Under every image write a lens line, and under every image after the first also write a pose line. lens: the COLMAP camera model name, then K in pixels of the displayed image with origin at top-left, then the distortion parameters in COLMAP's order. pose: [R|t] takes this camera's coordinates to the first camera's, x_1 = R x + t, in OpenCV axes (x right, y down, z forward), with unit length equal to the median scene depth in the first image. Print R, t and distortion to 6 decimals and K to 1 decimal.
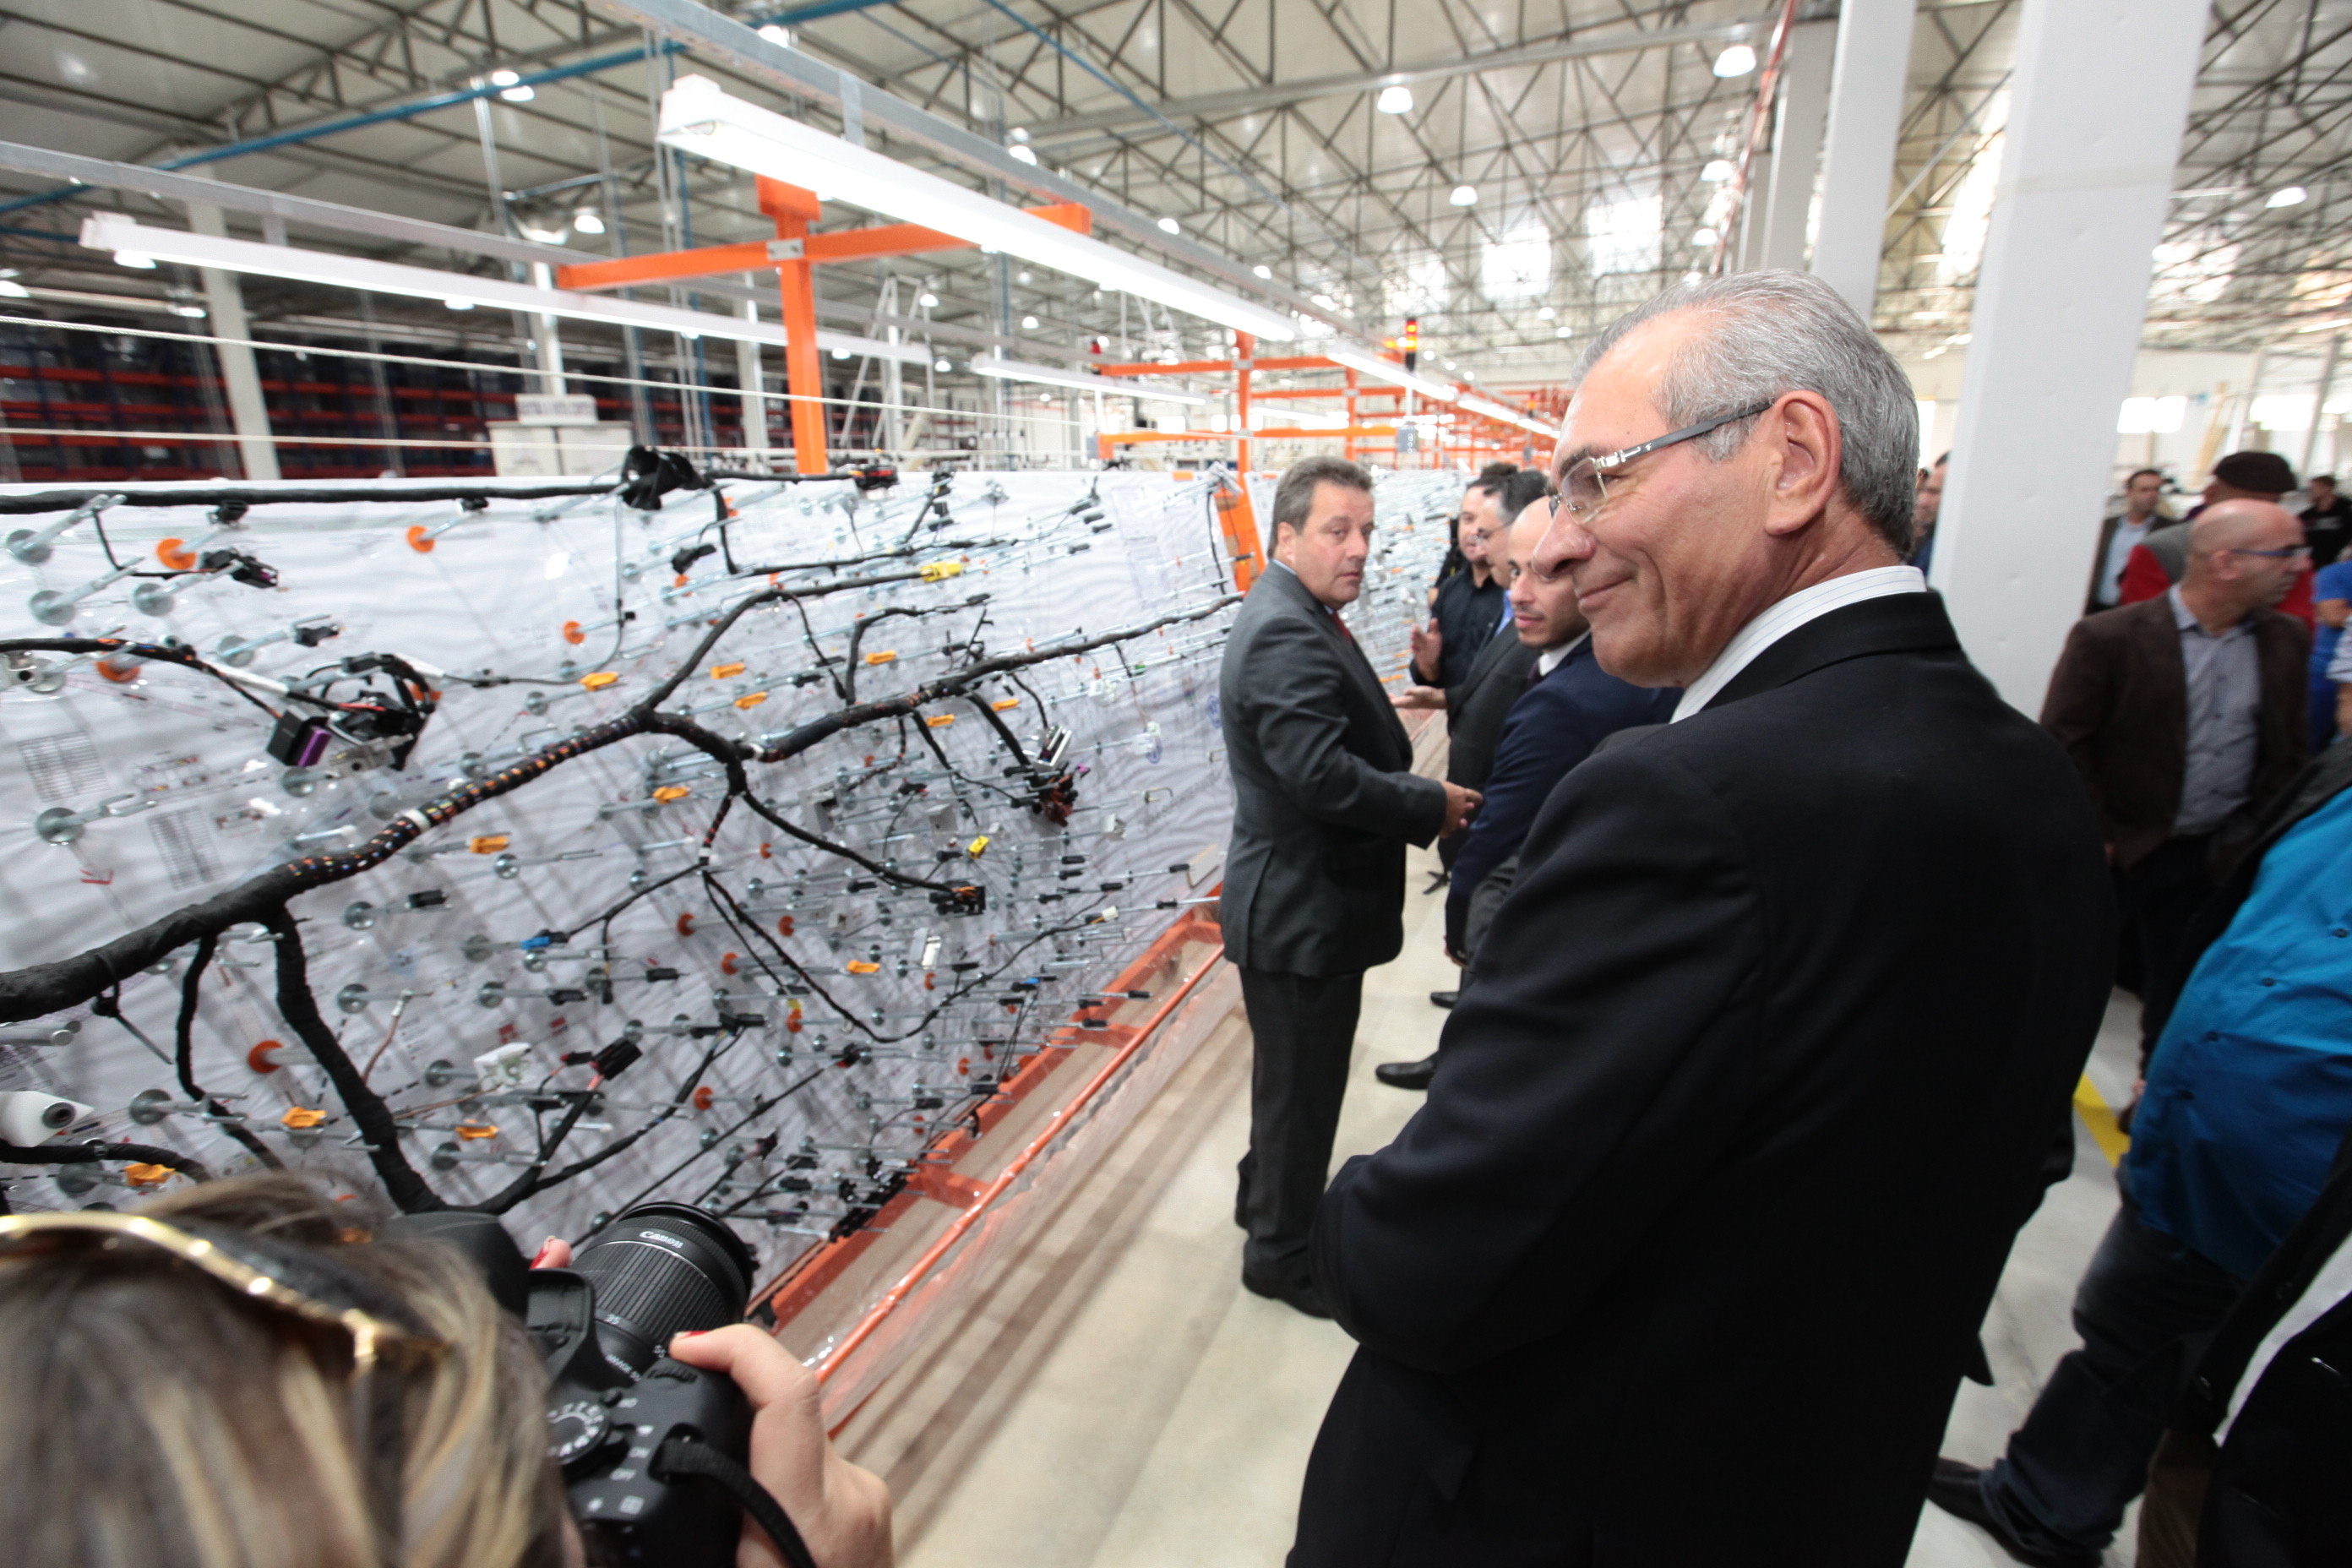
lens RADIAL K [[1079.1, 0, 1176.0], [0, 1079.1, 784.0], [0, 0, 1]] dist [-0.035644, 0.010108]
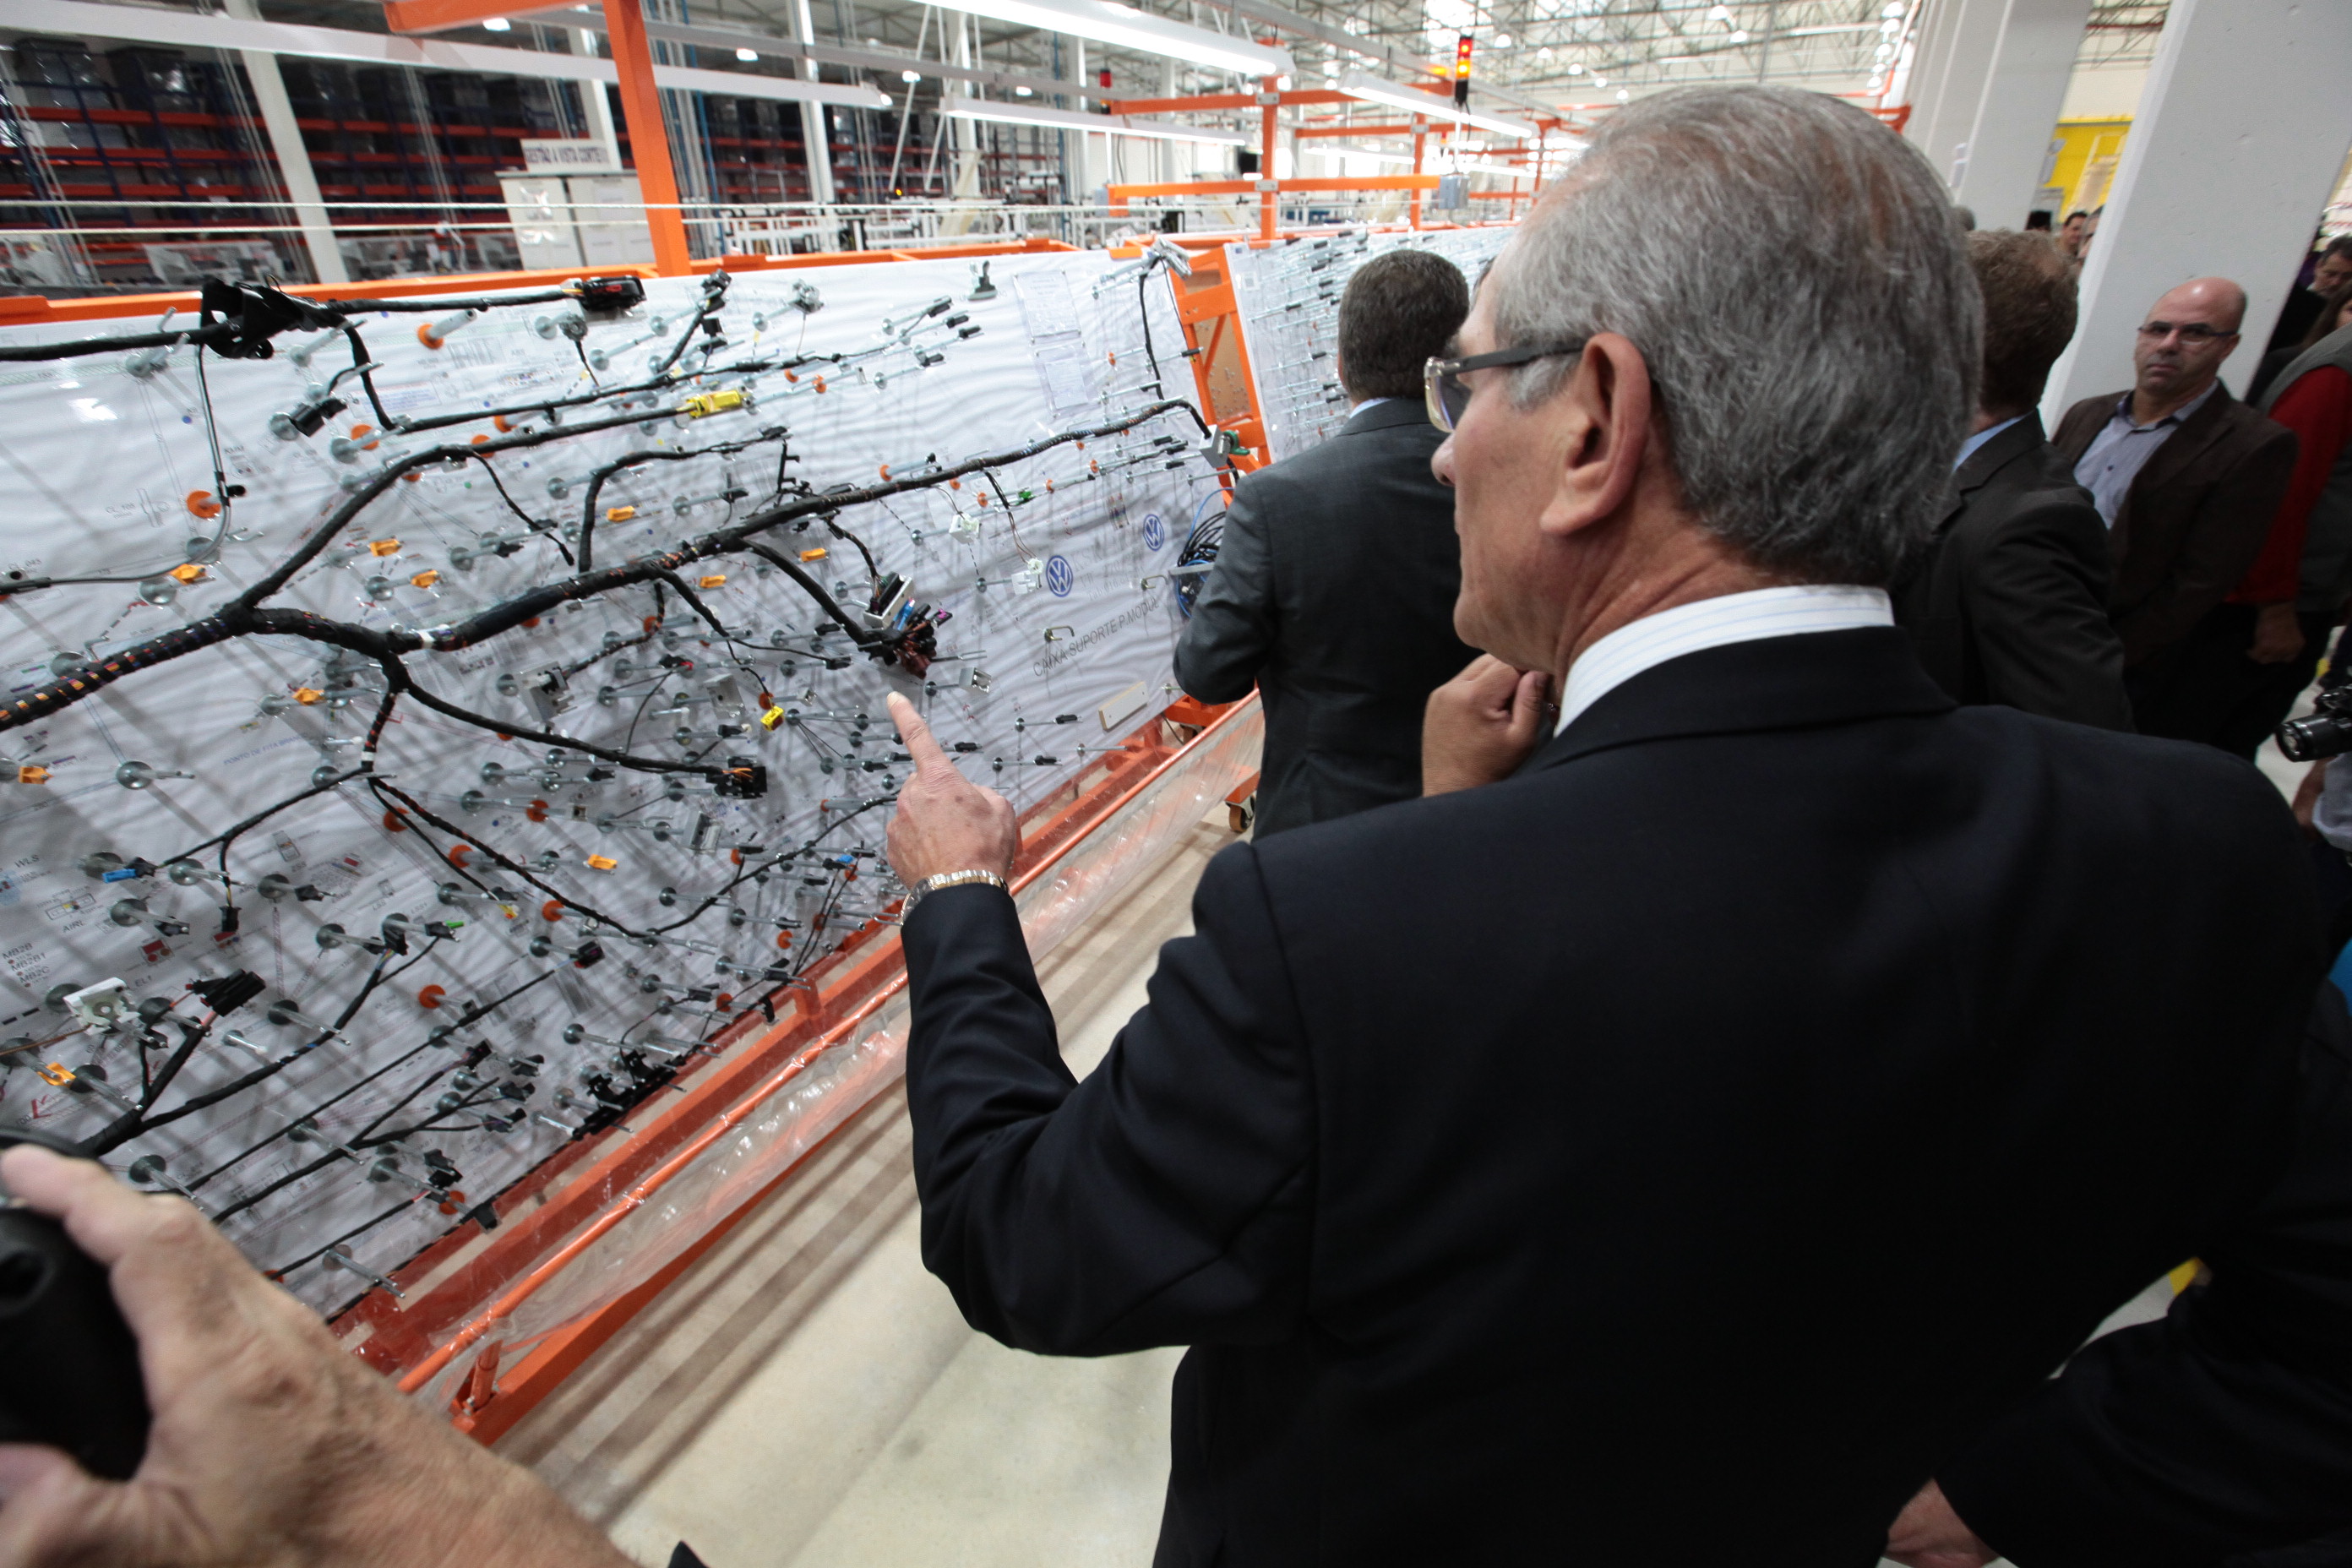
lens RADIAL K [[1079.1, 0, 1176.0], [0, 1079.1, 784.0], [0, 0, 1]] dist [-0.035644, 0.010108]
pose [[0.995896, 0.039191, -0.081583, 0.255804], [-0.021351, 0.977677, 0.209025, -0.092866], [0.087954, -0.206425, 0.974501, 0.141250]]
